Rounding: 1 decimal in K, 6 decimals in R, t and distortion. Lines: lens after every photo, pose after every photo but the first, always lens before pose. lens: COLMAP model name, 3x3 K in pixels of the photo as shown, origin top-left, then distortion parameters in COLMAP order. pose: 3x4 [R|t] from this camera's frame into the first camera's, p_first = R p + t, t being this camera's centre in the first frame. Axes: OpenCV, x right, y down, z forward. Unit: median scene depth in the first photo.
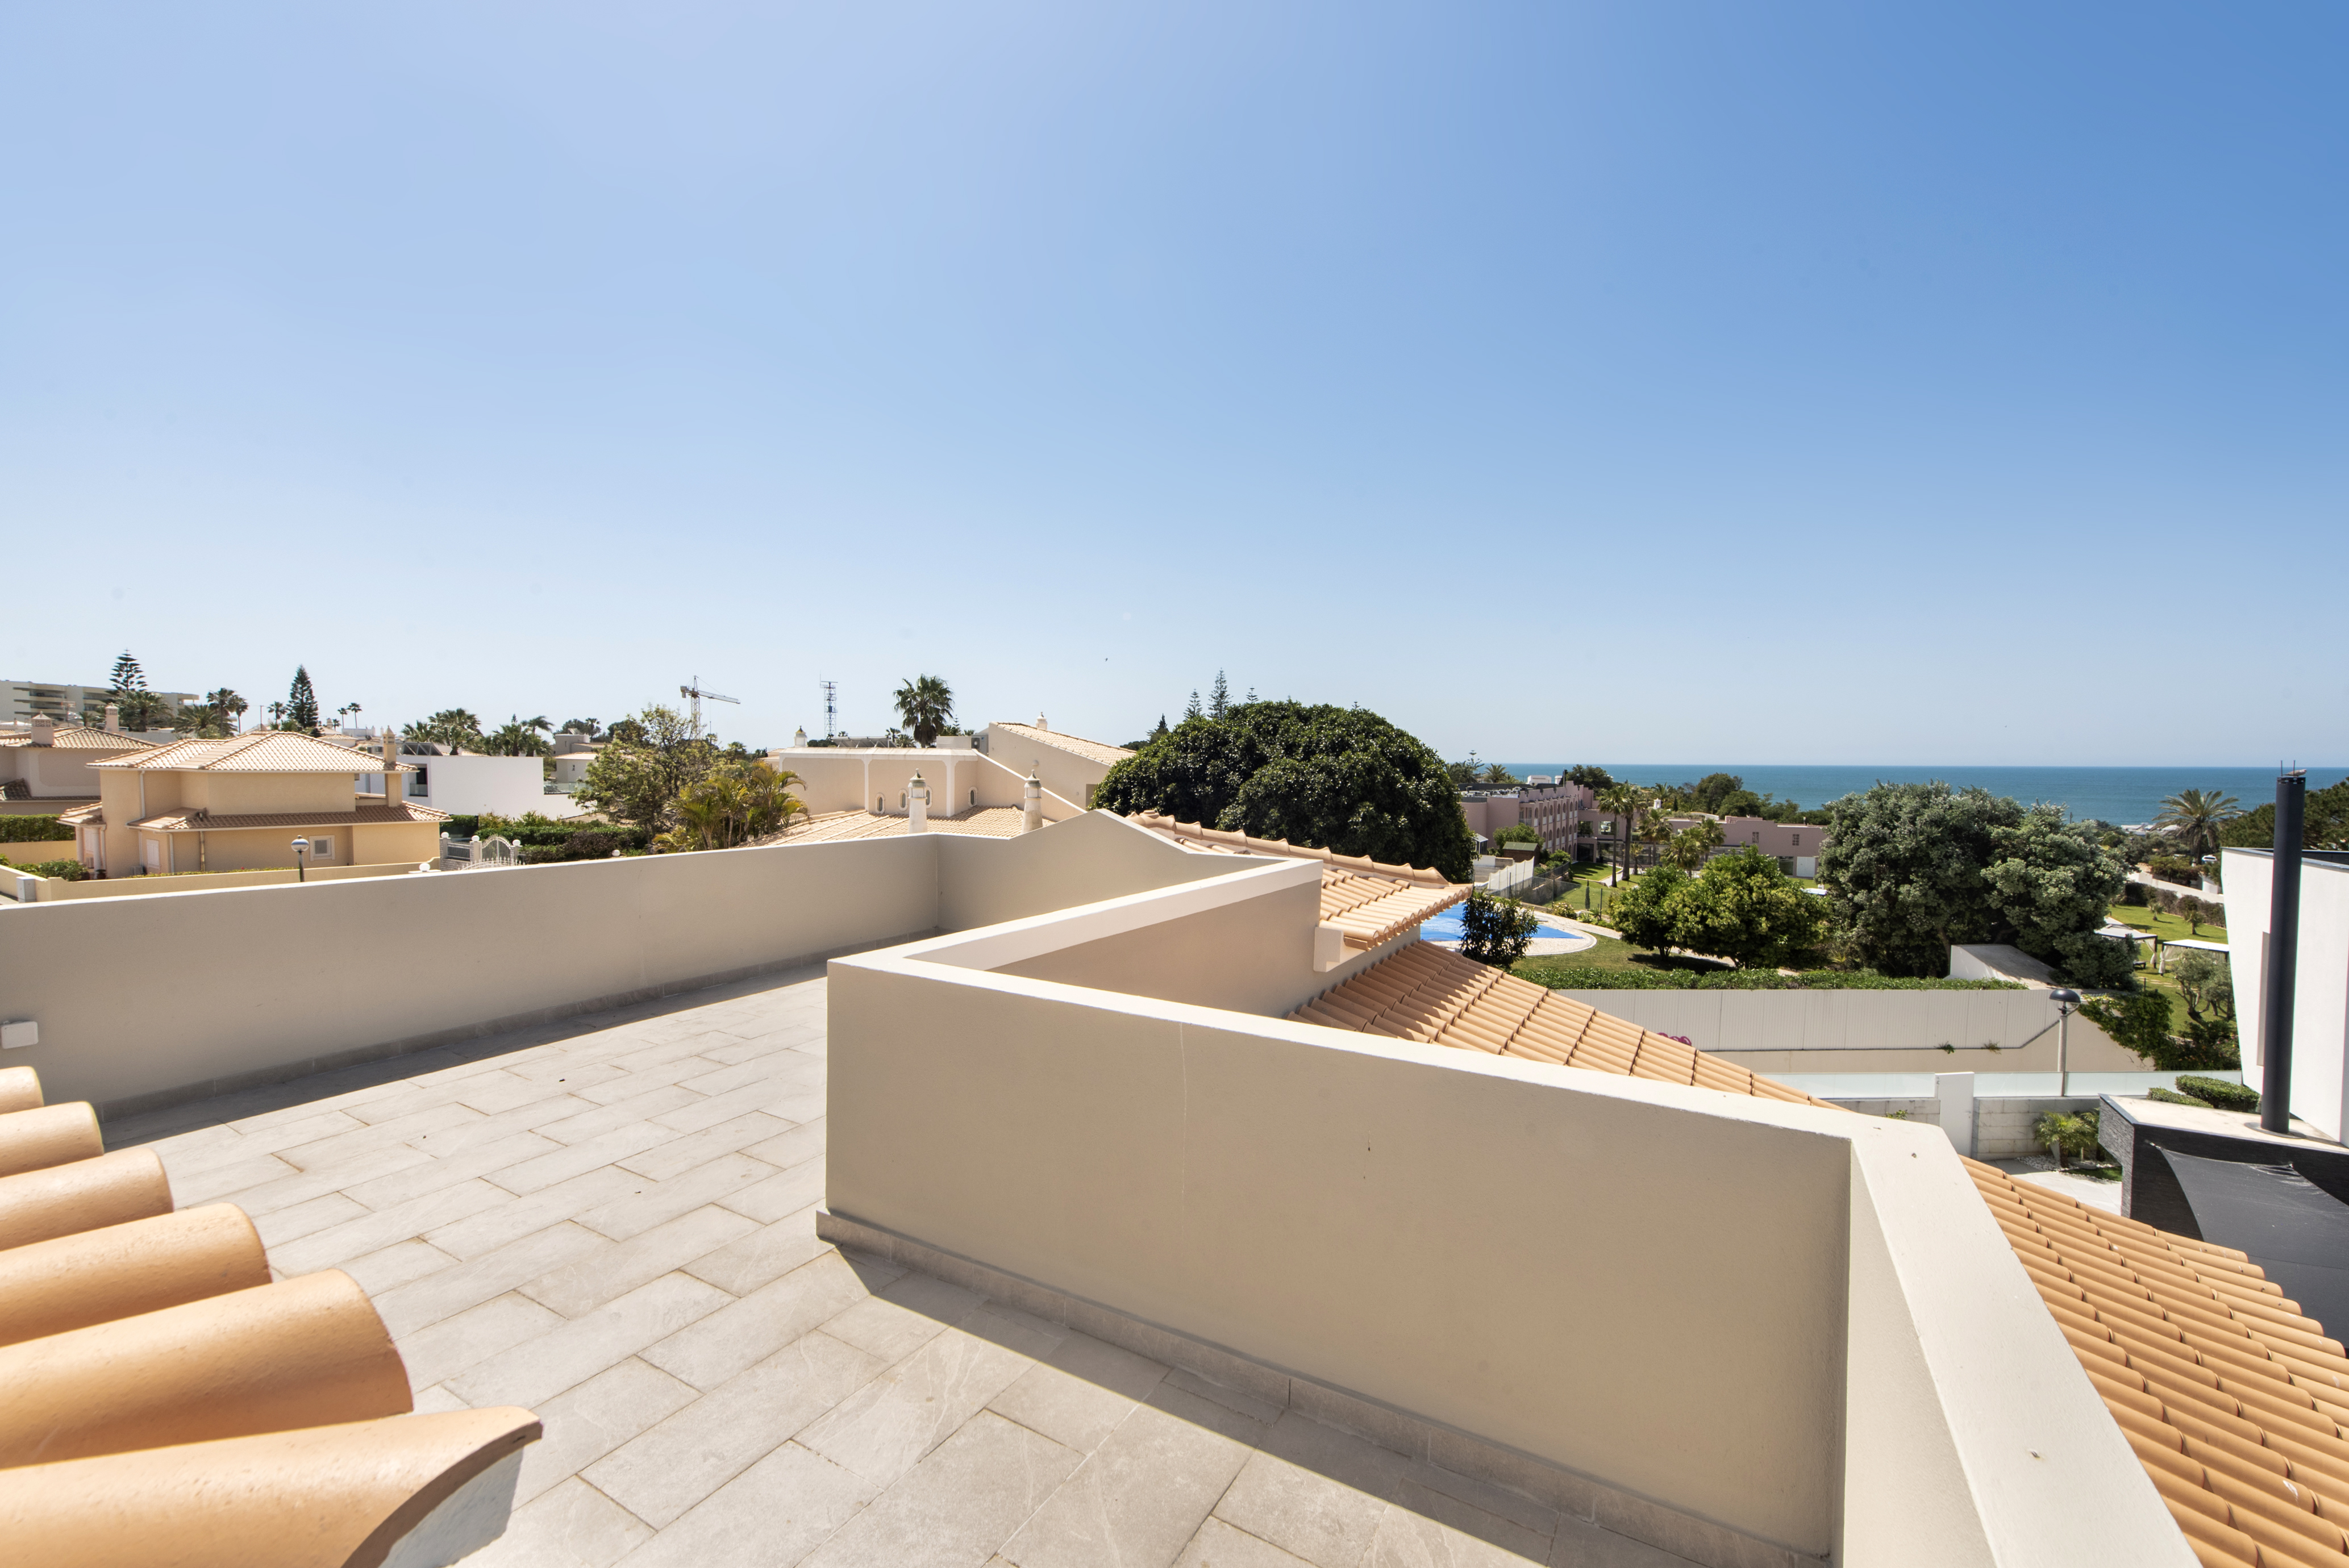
lens RADIAL K [[936.9, 0, 1166.9], [0, 936.9, 802.3], [0, 0, 1]] dist [0.010319, -0.002530]
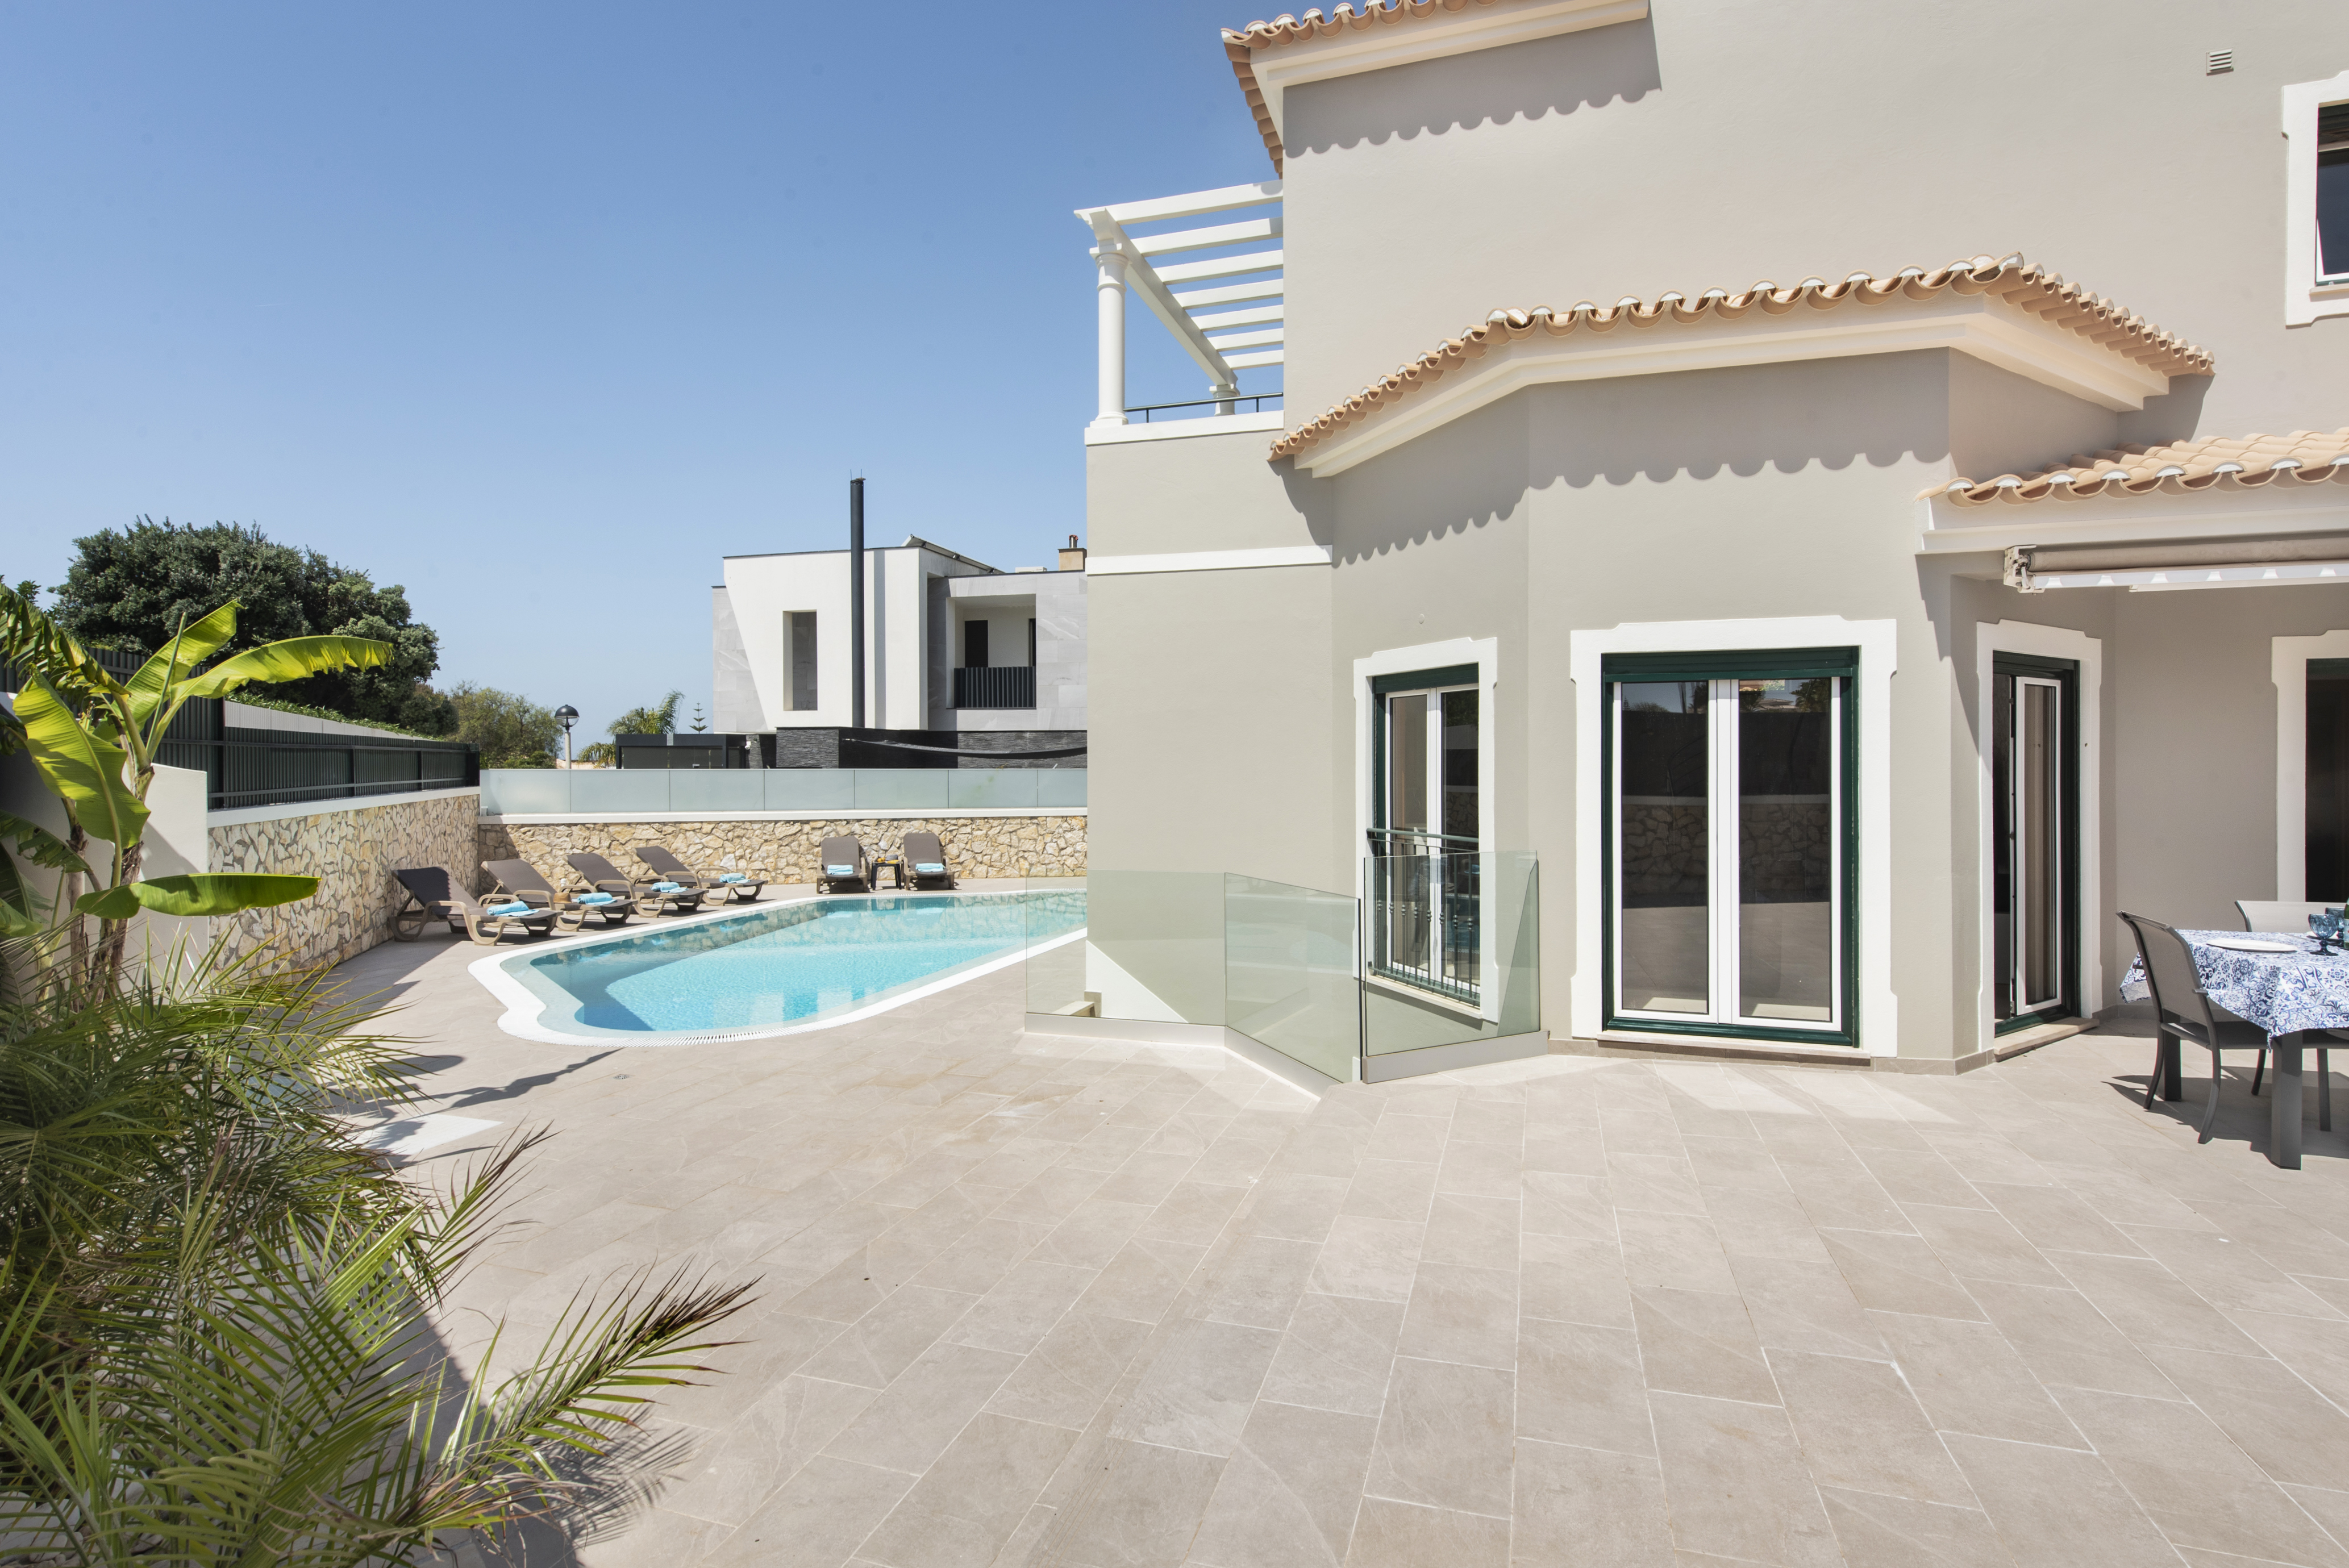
lens RADIAL K [[1146.1, 0, 1168.4], [0, 1146.1, 776.5], [0, 0, 1]] dist [0.012427, 0.002006]
pose [[-0.211392, -0.022821, 0.977135, -0.304684], [0.044806, 0.998450, 0.033012, 0.191506], [-0.976374, 0.050760, -0.210041, 0.454111]]
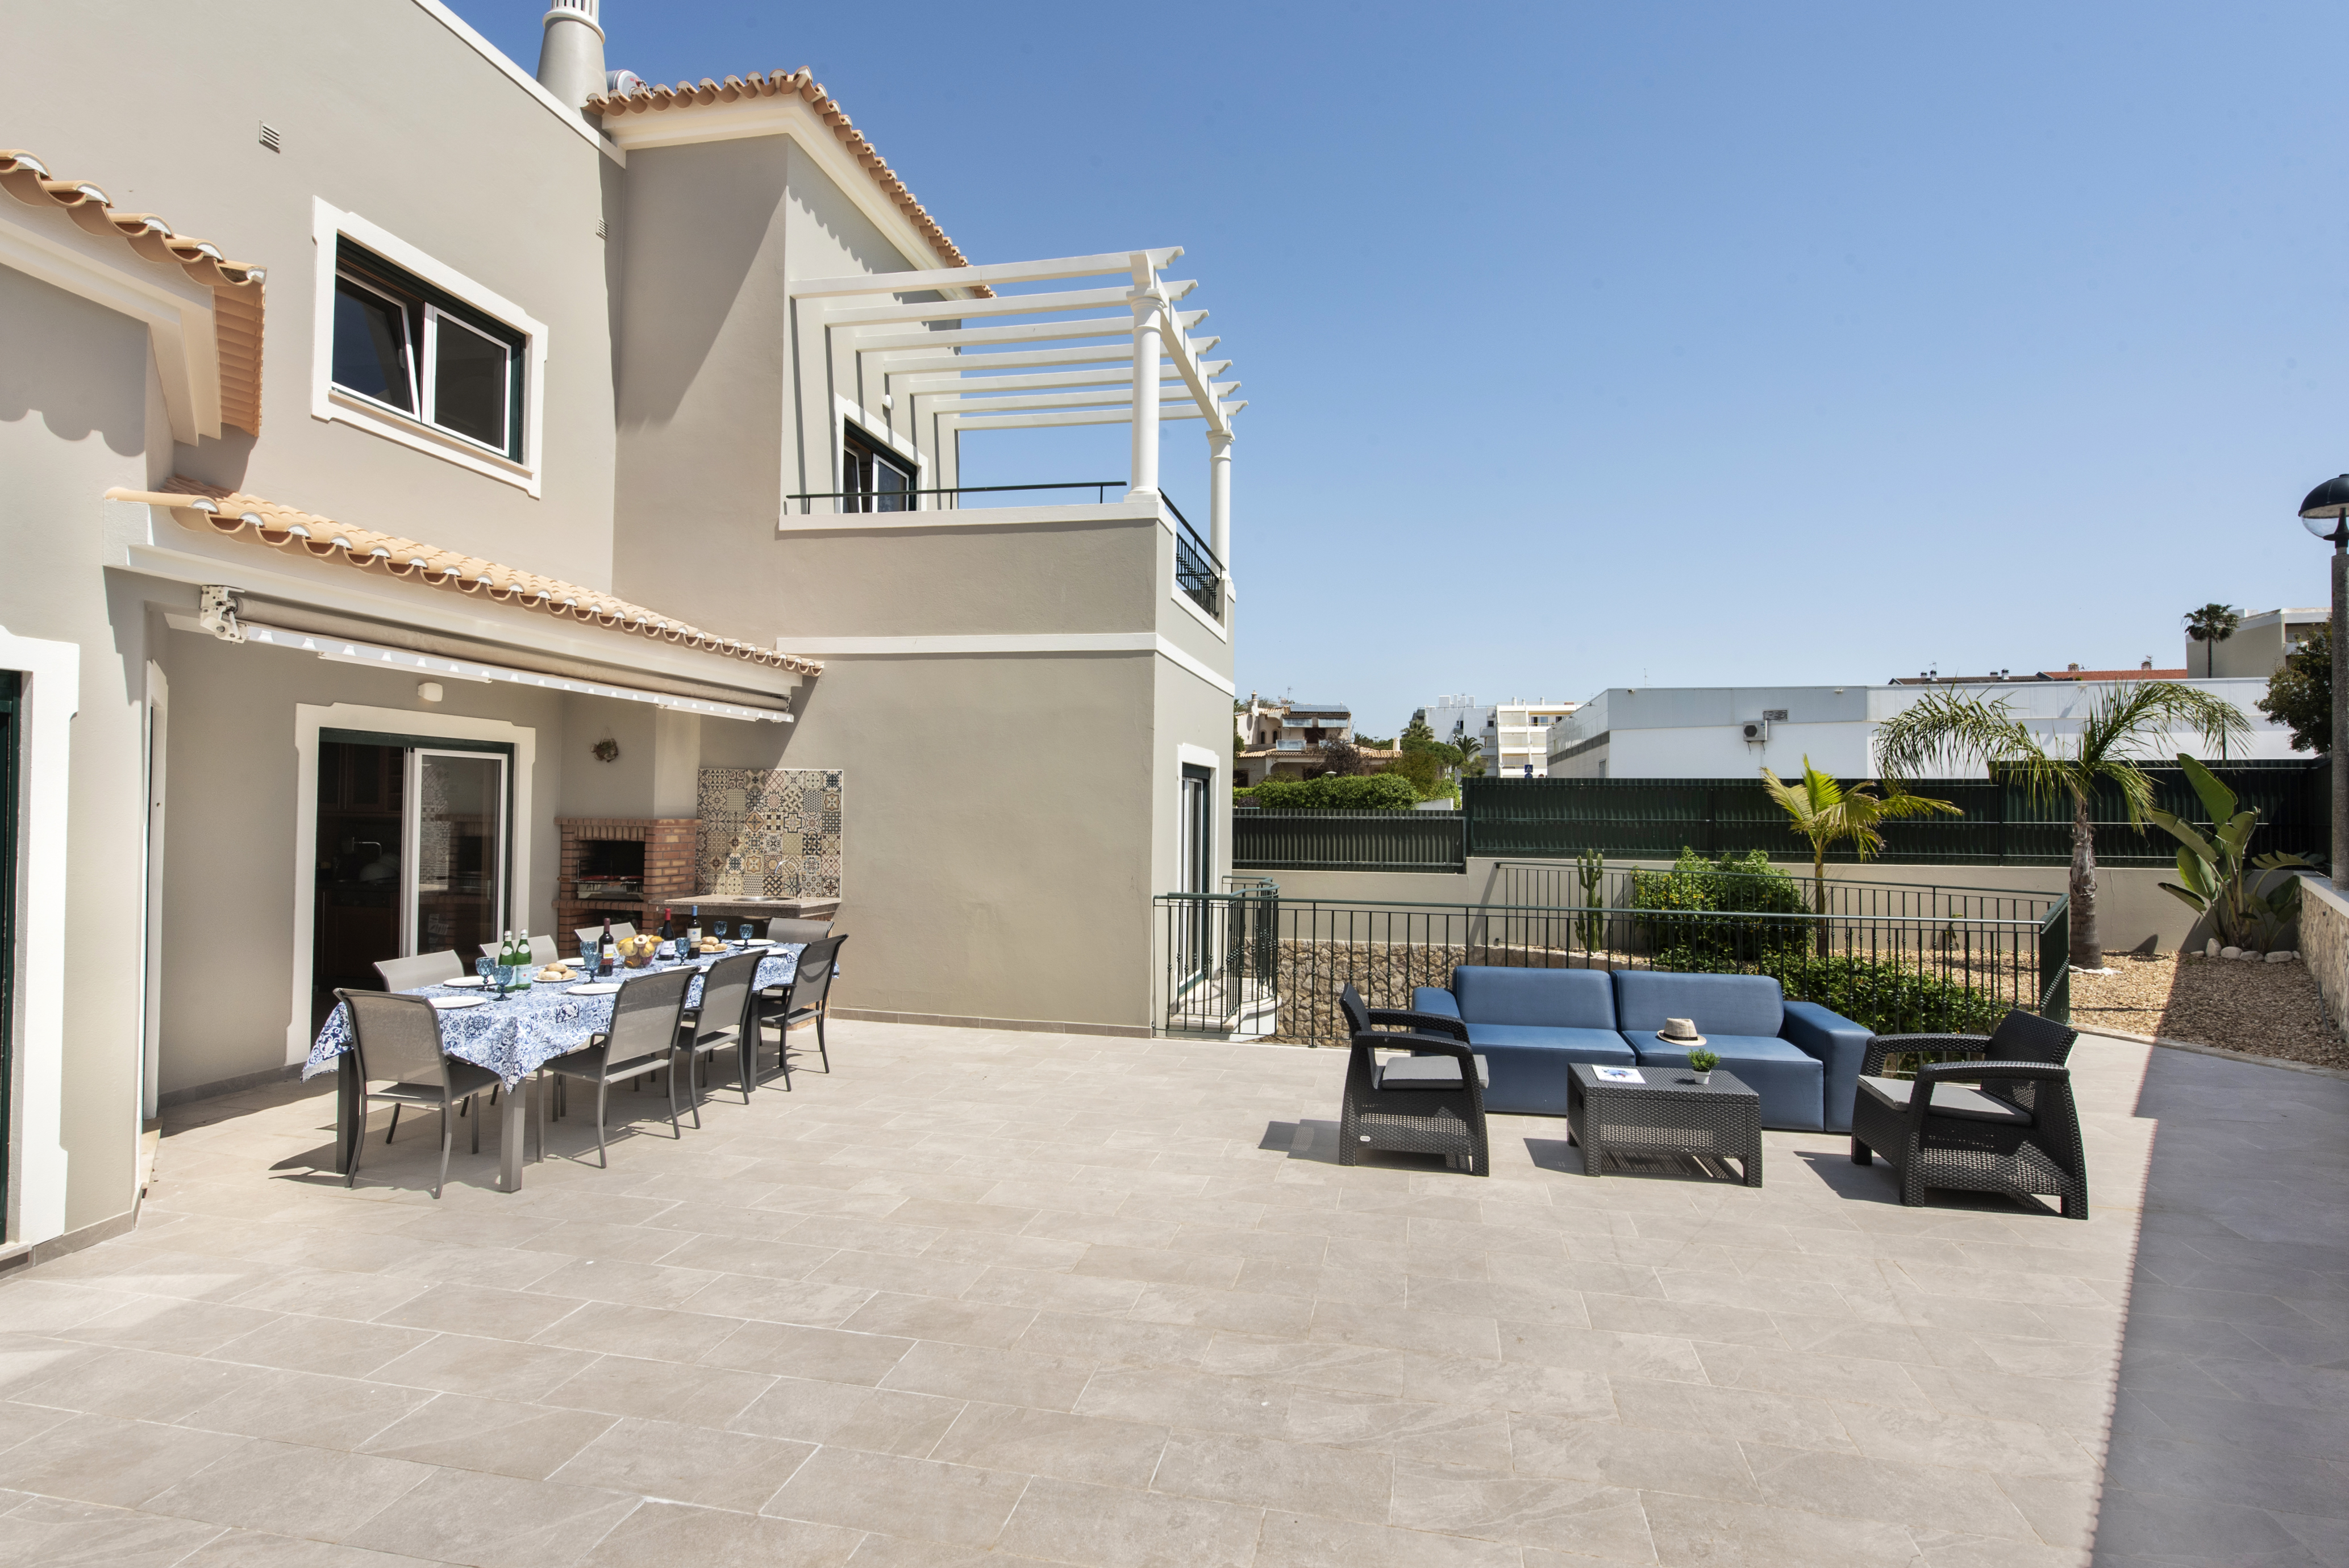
lens RADIAL K [[1146.1, 0, 1203.0], [0, 1146.1, 761.1], [0, 0, 1]] dist [0.012427, 0.002006]
pose [[-0.946978, -0.039959, -0.318803, -0.233707], [-0.041982, 0.999118, -0.000527, 0.185919], [0.318543, 0.012885, -0.947821, 0.477265]]
